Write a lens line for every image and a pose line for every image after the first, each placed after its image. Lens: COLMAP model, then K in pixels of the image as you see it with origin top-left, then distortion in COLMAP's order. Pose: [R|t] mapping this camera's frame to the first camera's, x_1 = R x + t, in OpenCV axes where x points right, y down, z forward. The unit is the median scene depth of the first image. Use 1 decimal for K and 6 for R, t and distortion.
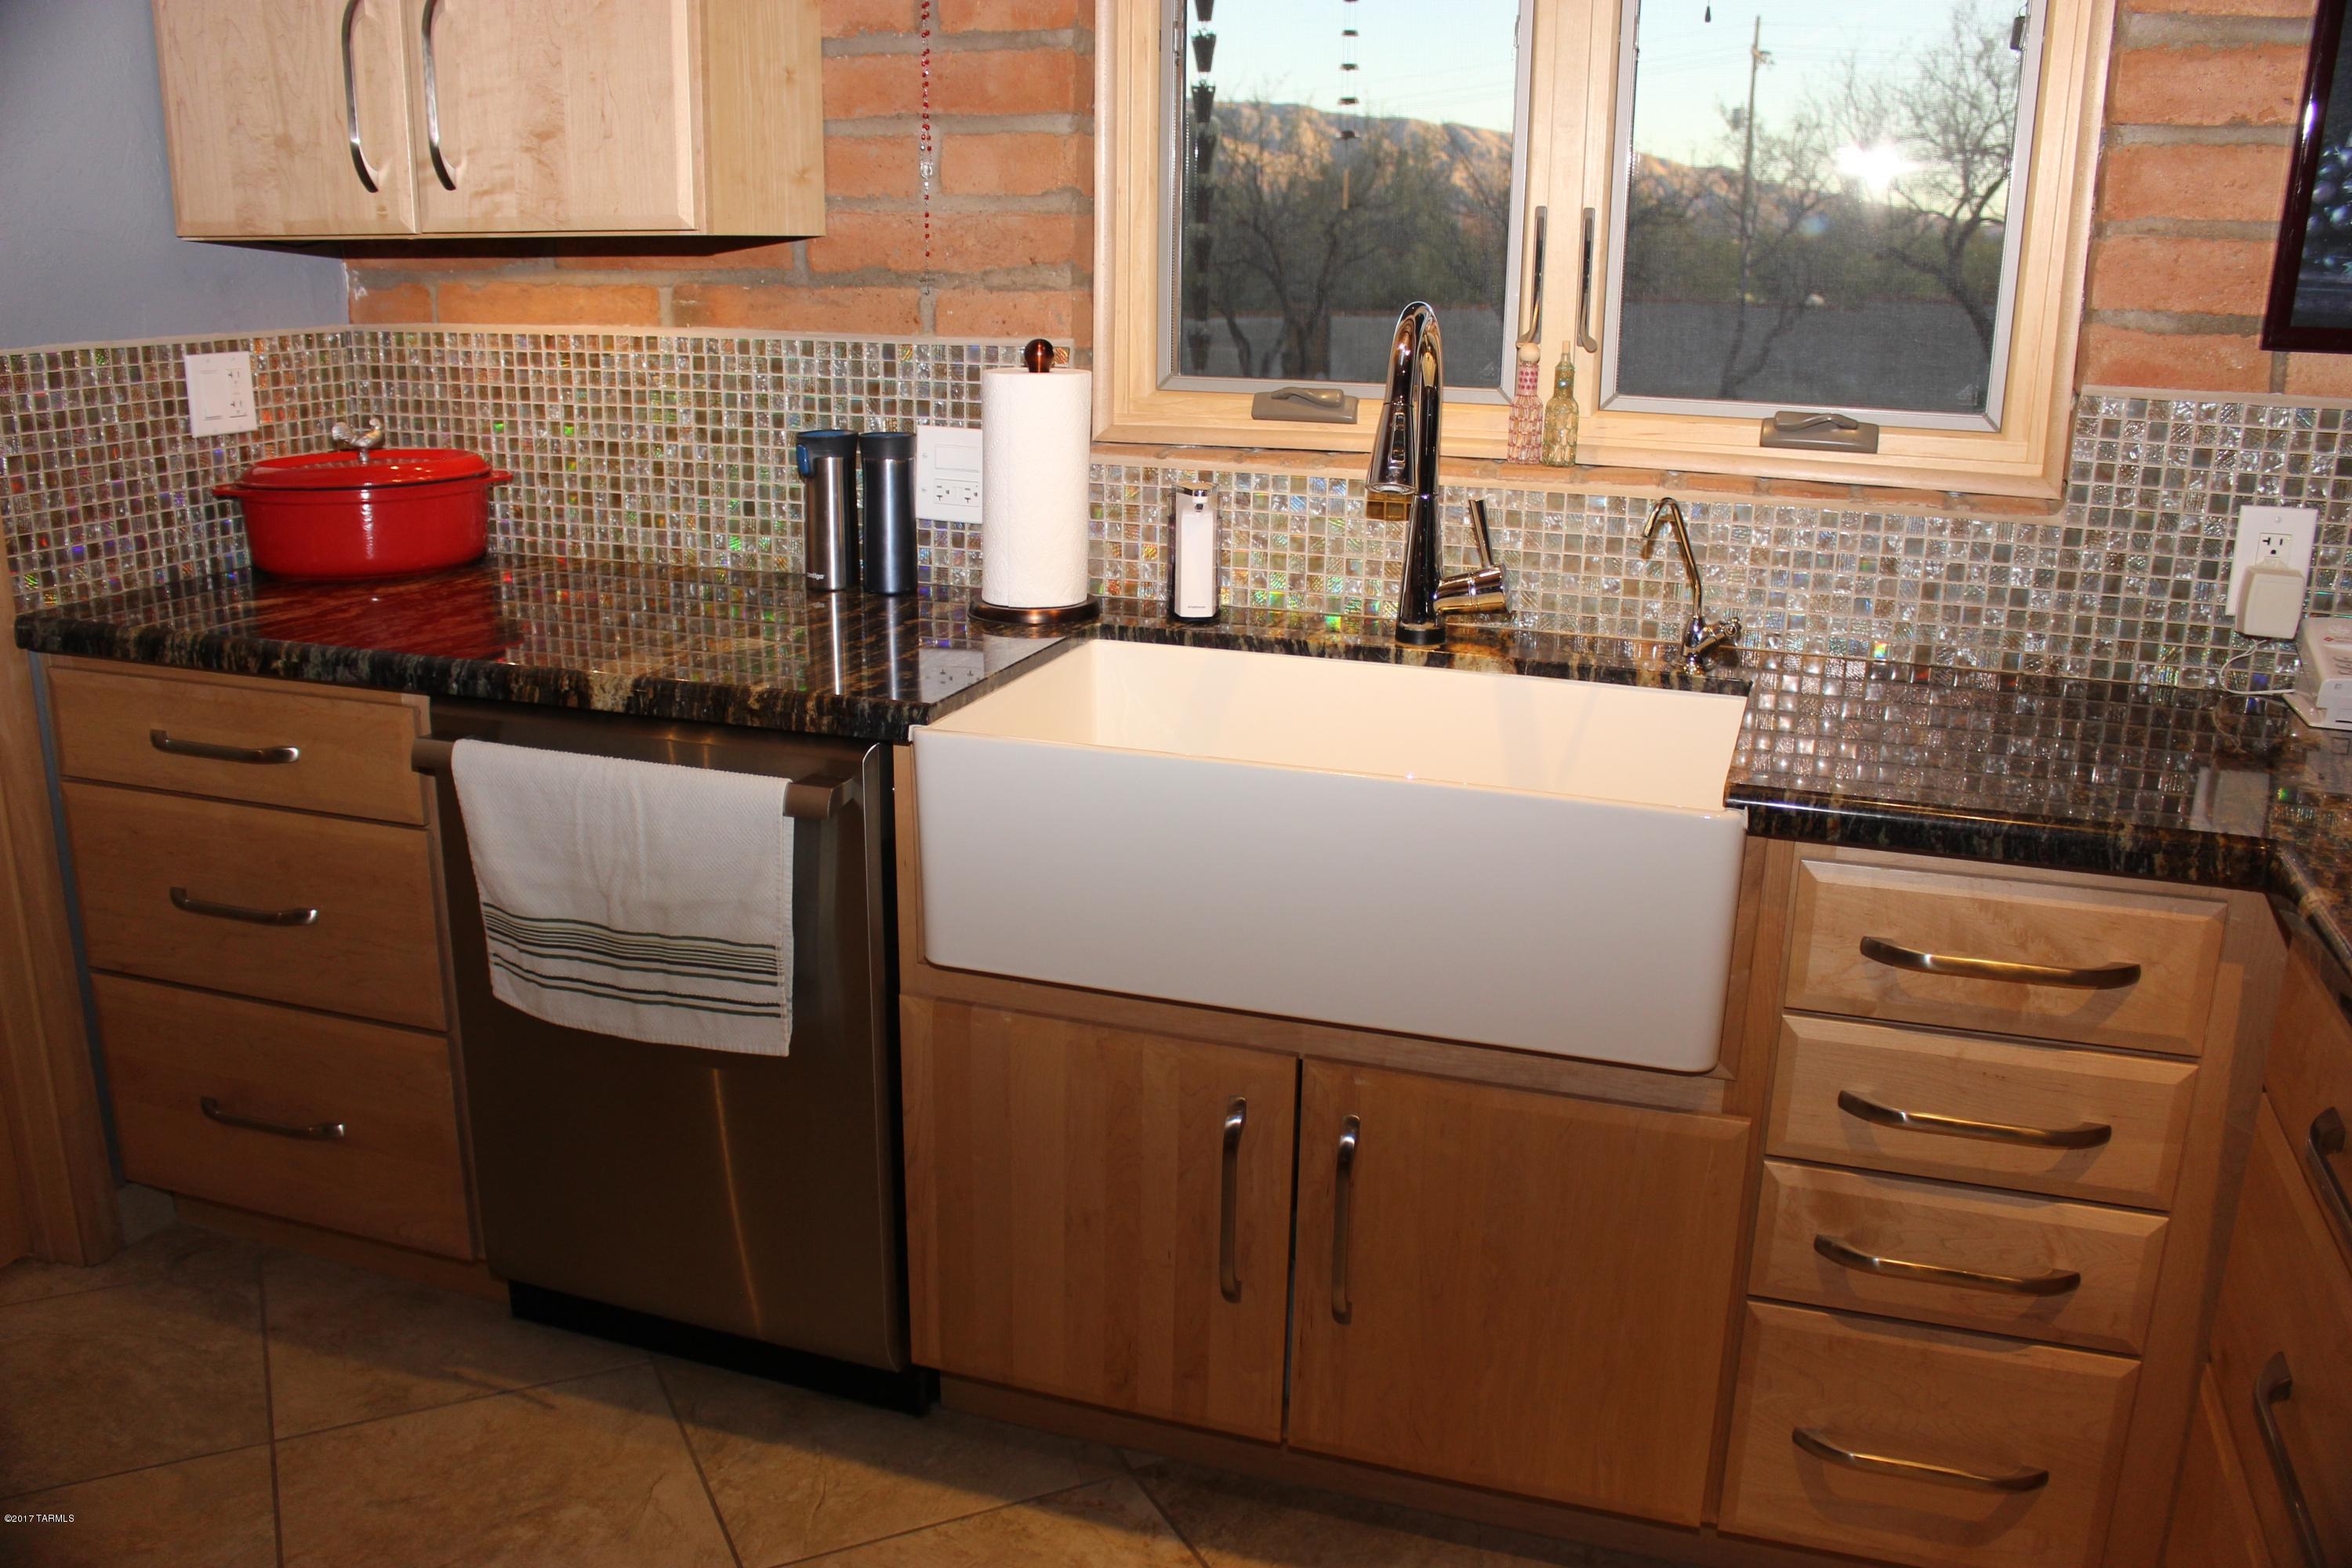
lens RADIAL K [[1972.9, 0, 1175.1], [0, 1972.9, 821.6], [0, 0, 1]] dist [-0.088370, 0.020241]
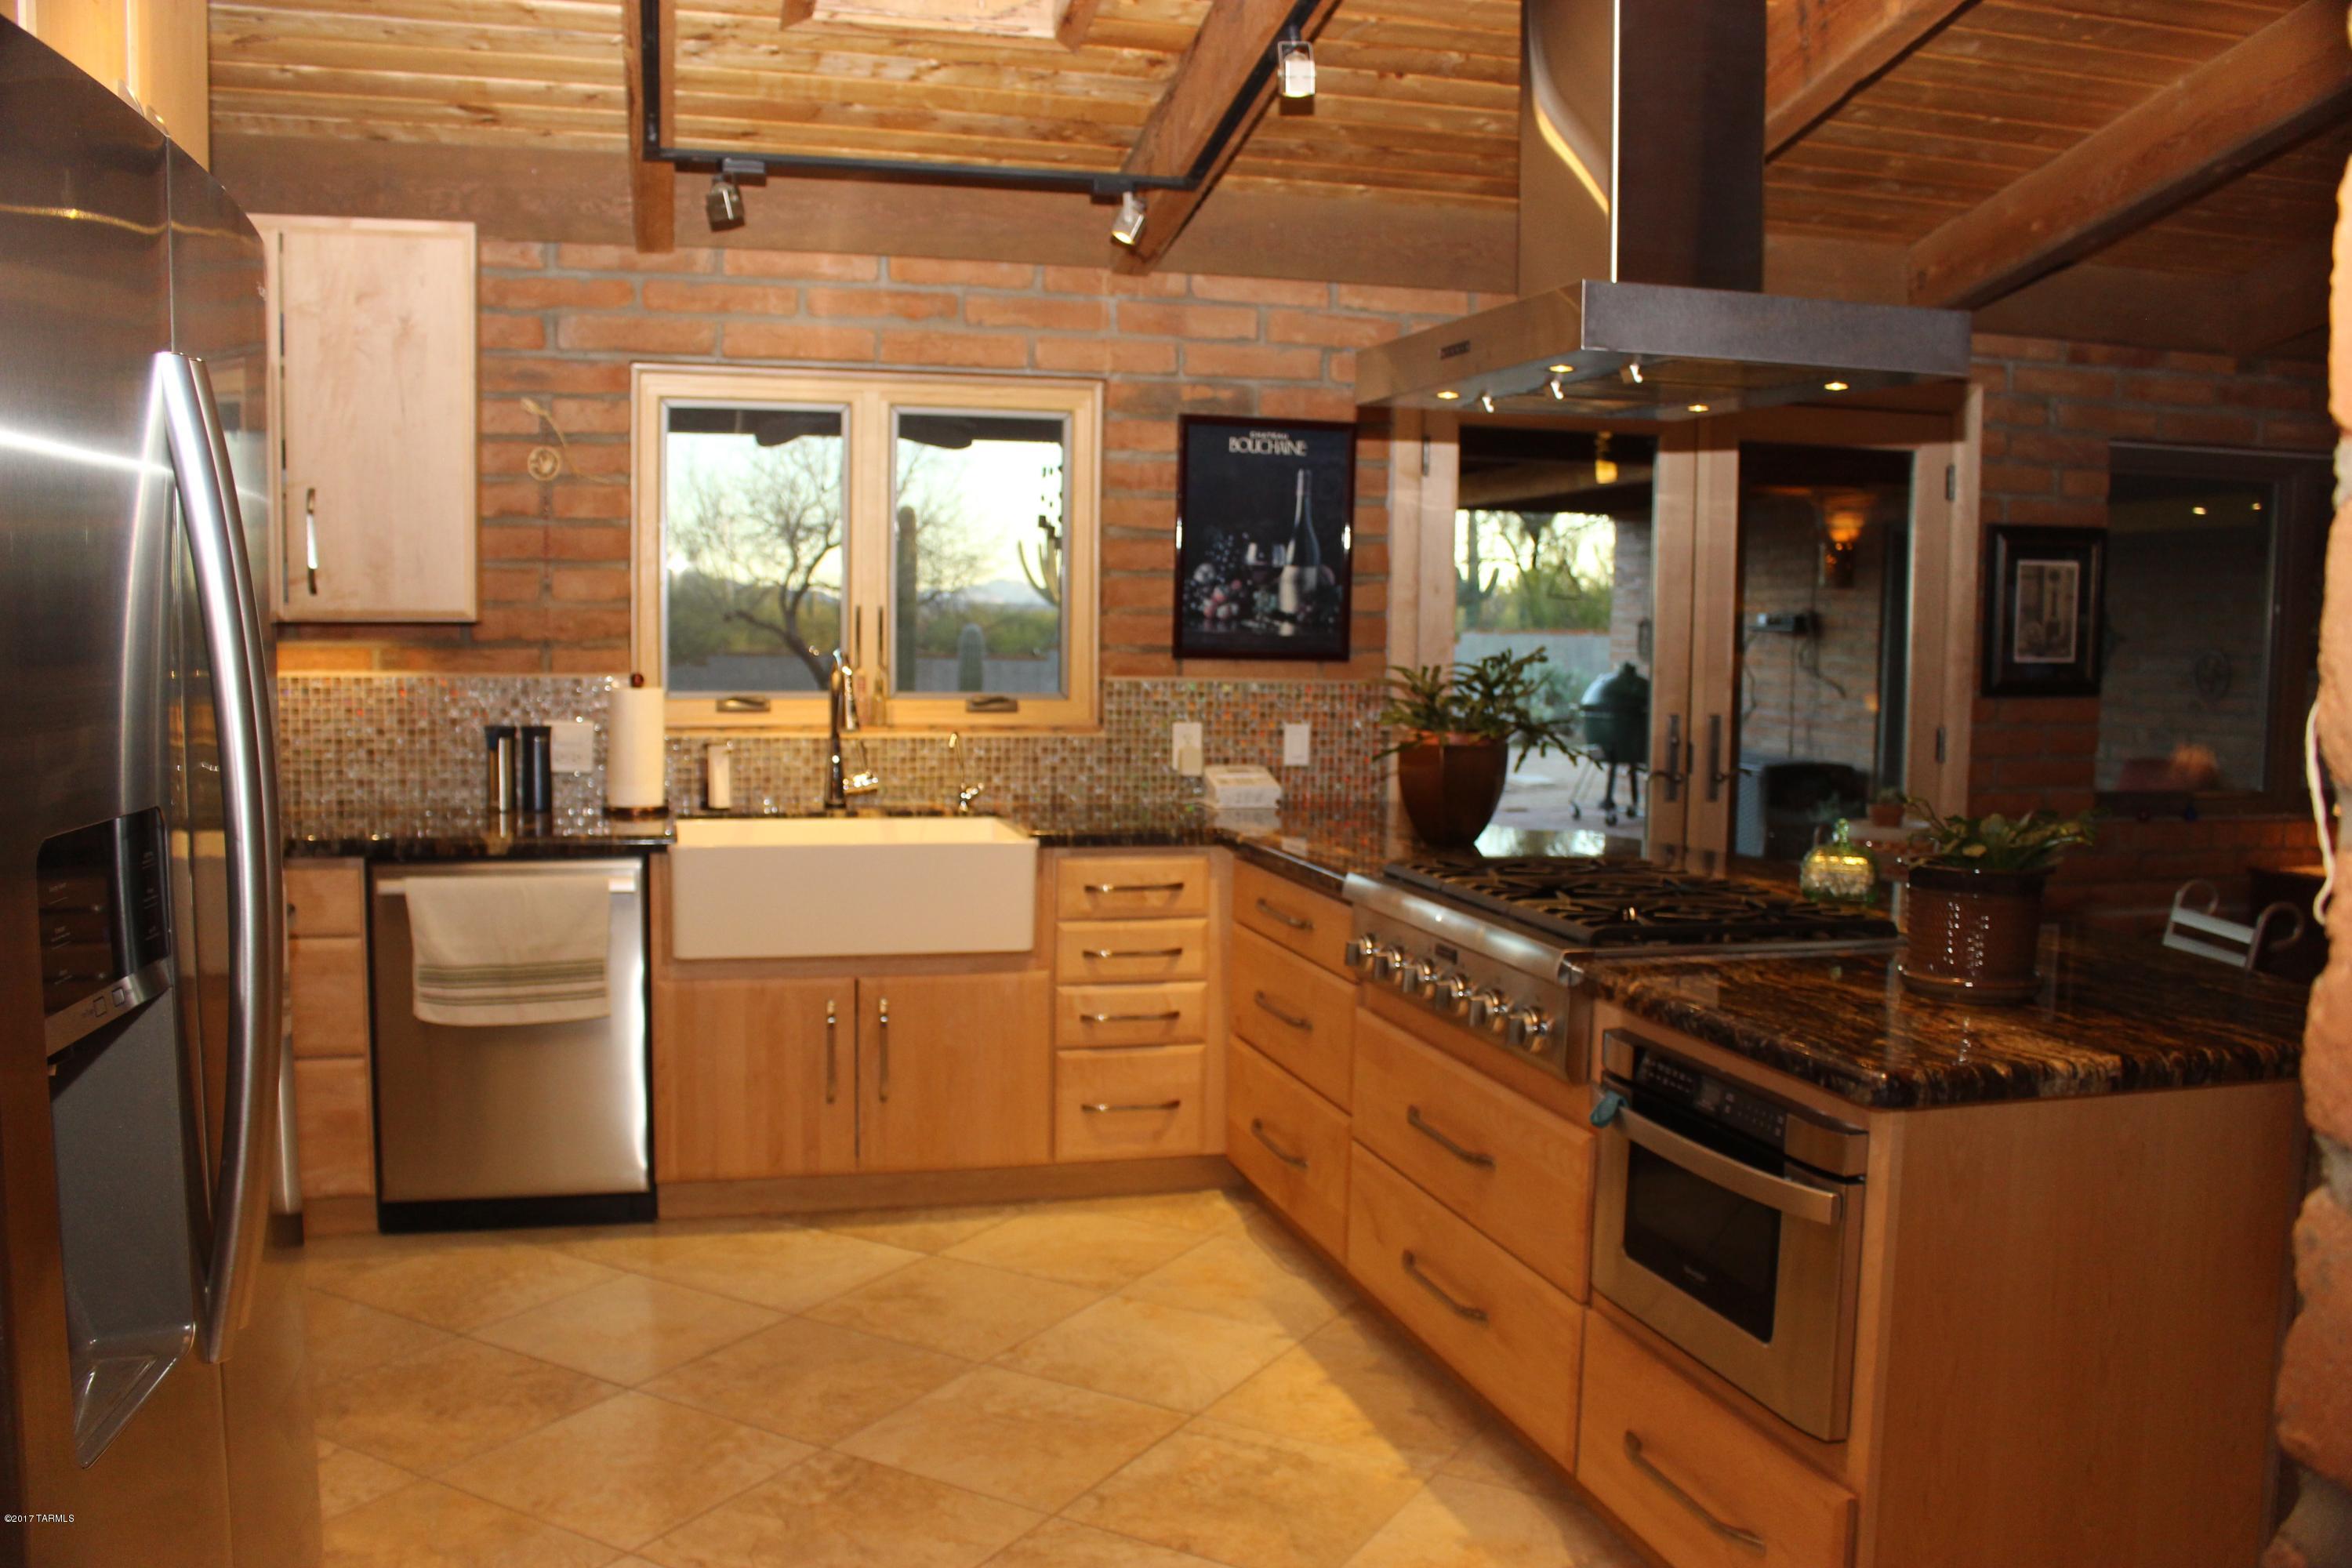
lens RADIAL K [[1972.9, 0, 1175.1], [0, 1972.9, 821.6], [0, 0, 1]] dist [-0.088370, 0.020241]
pose [[0.833428, -0.059931, 0.549368, -0.755968], [0.156997, 0.978820, -0.131393, 0.263465], [-0.529858, 0.195756, 0.825185, -0.949854]]
